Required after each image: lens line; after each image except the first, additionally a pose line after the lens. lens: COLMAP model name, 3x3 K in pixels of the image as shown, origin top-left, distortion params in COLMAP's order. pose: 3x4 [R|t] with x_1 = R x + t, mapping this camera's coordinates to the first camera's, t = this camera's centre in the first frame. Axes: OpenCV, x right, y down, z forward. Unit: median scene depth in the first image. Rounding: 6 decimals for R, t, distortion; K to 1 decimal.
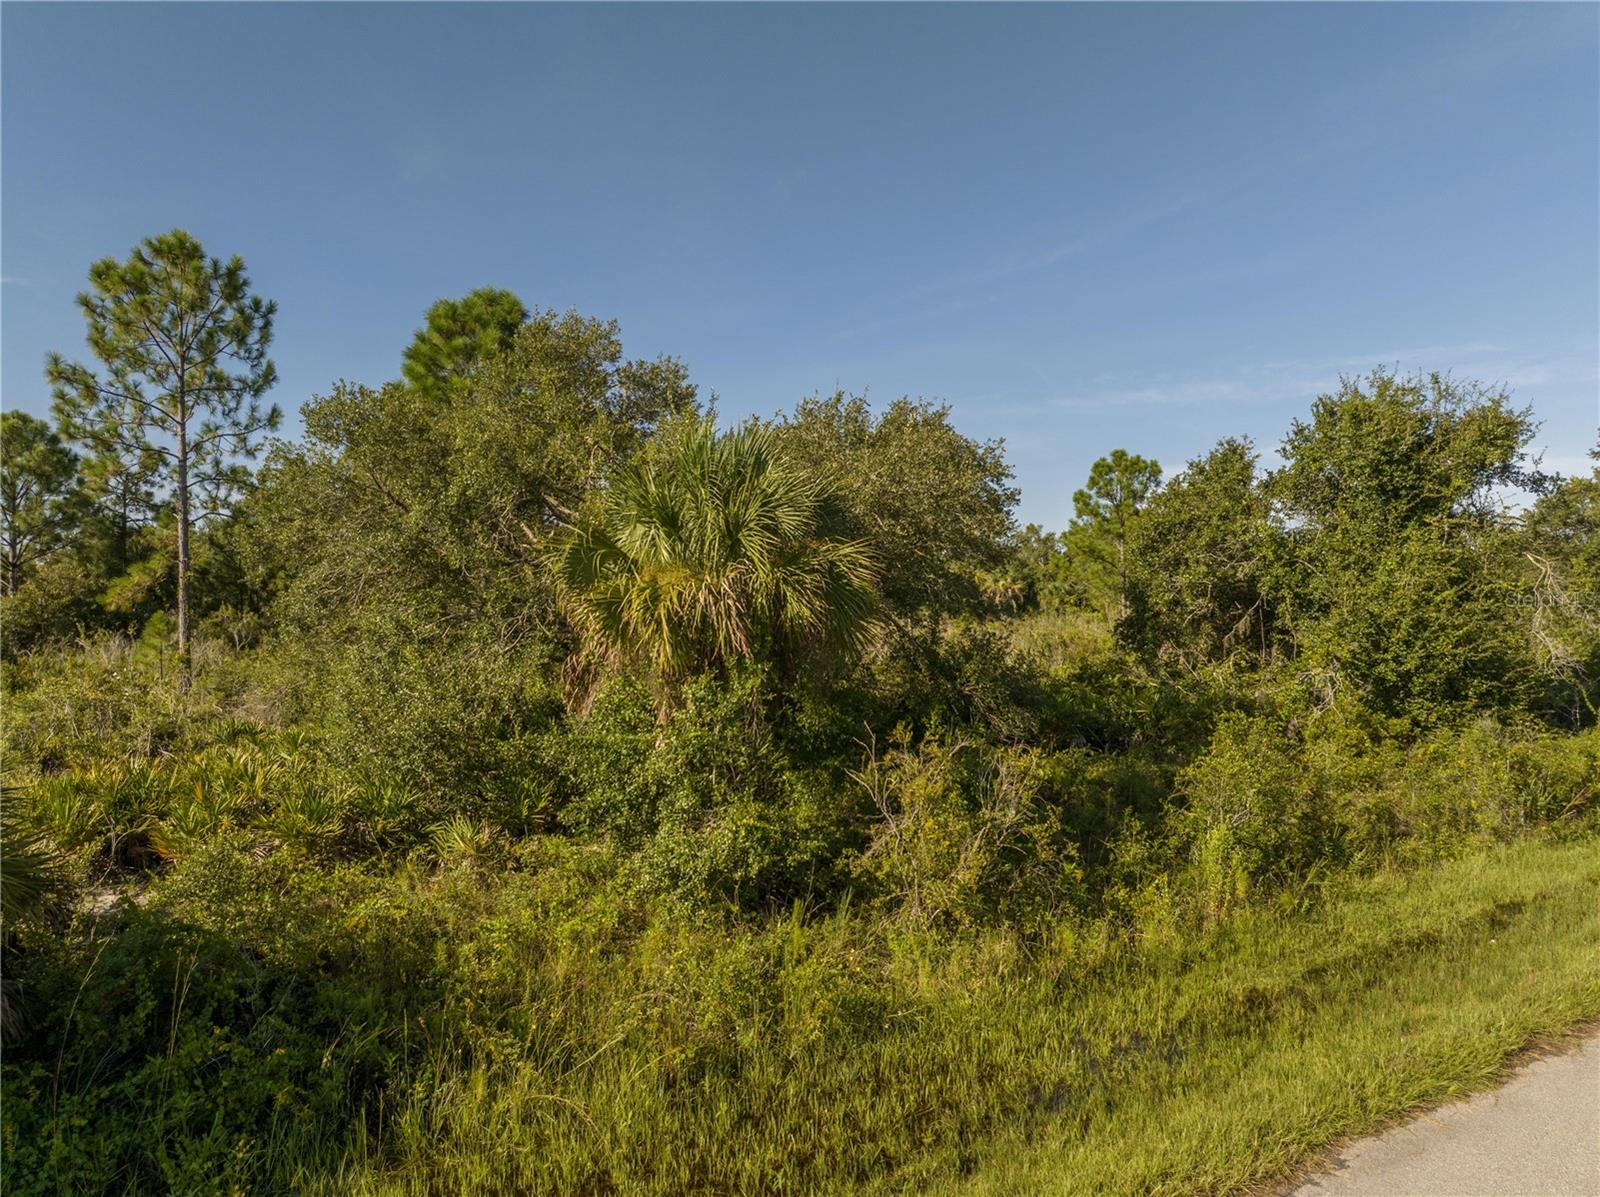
lens RADIAL K [[1124.8, 0, 801.4], [0, 1124.8, 598.7], [0, 0, 1]] dist [-0.006047, 0.005901]
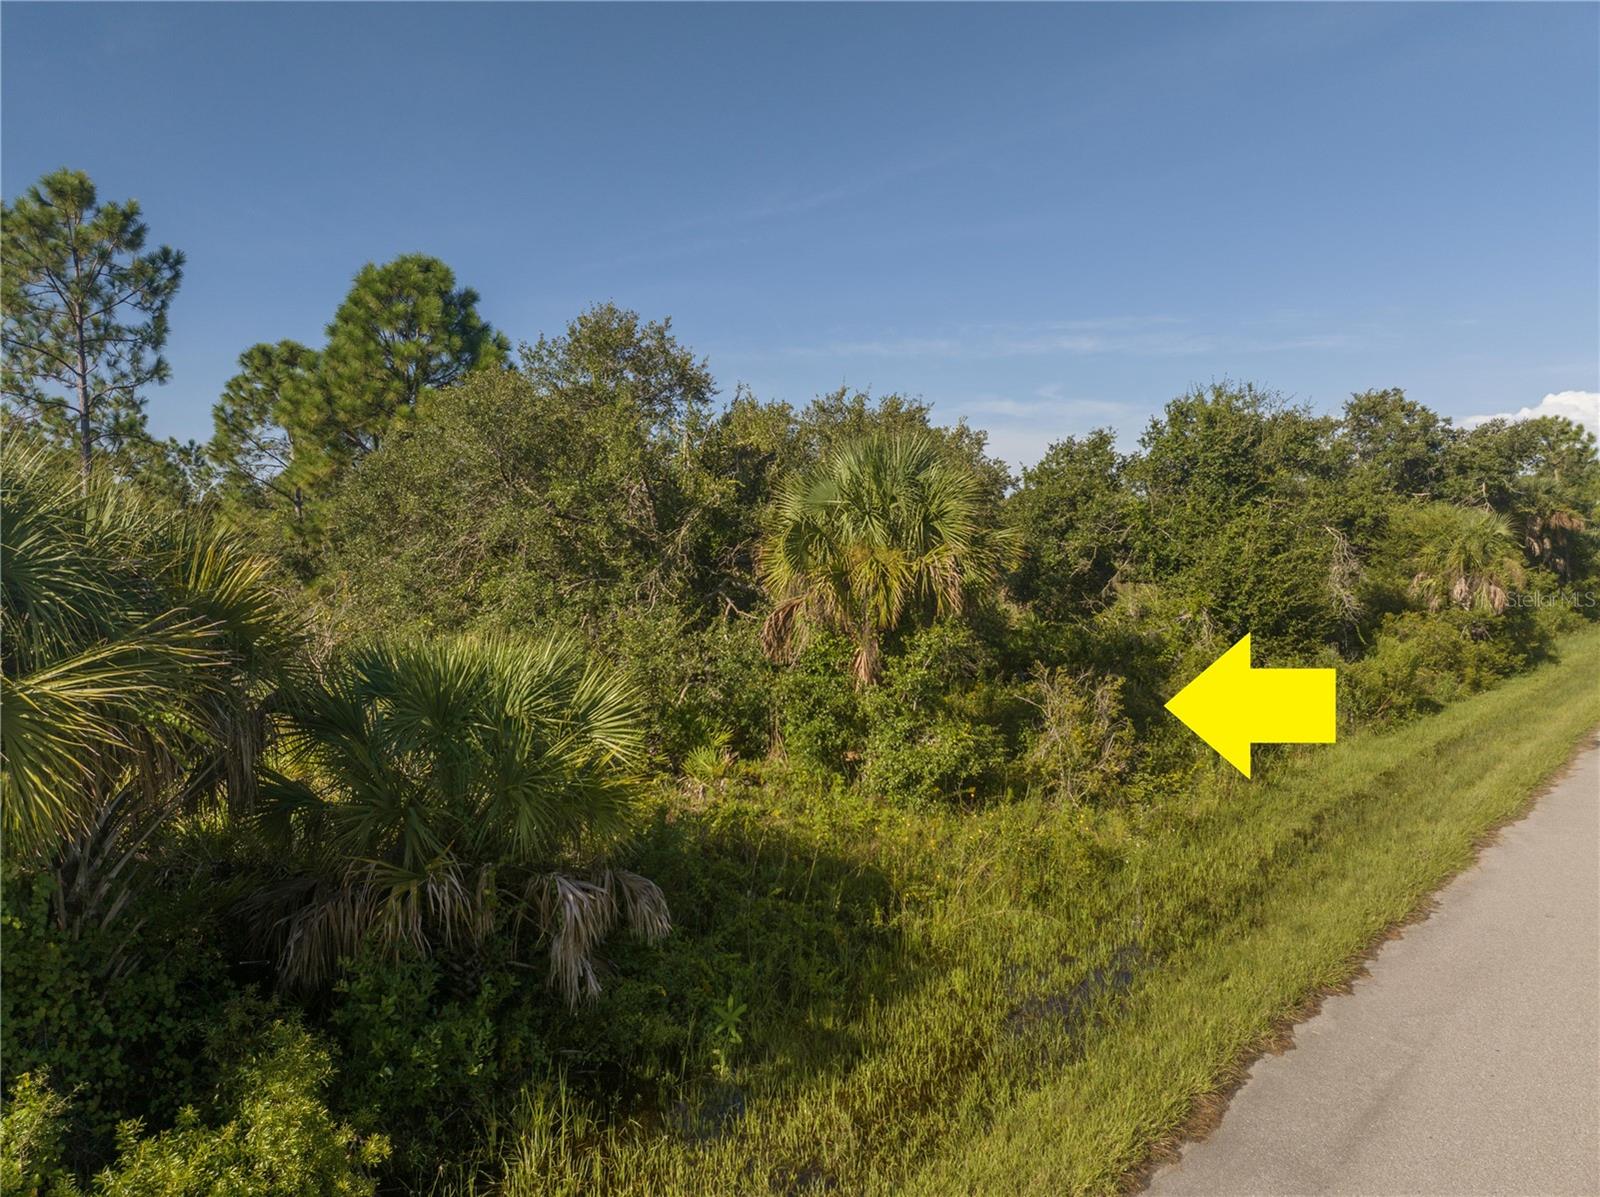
lens RADIAL K [[1124.8, 0, 798.0], [0, 1124.8, 600.5], [0, 0, 1]] dist [-0.006047, 0.005901]
pose [[0.964142, -0.012449, 0.265094, -0.273279], [-0.000463, 0.998819, 0.048587, -0.014206], [-0.265386, -0.046968, 0.962998, -0.113597]]
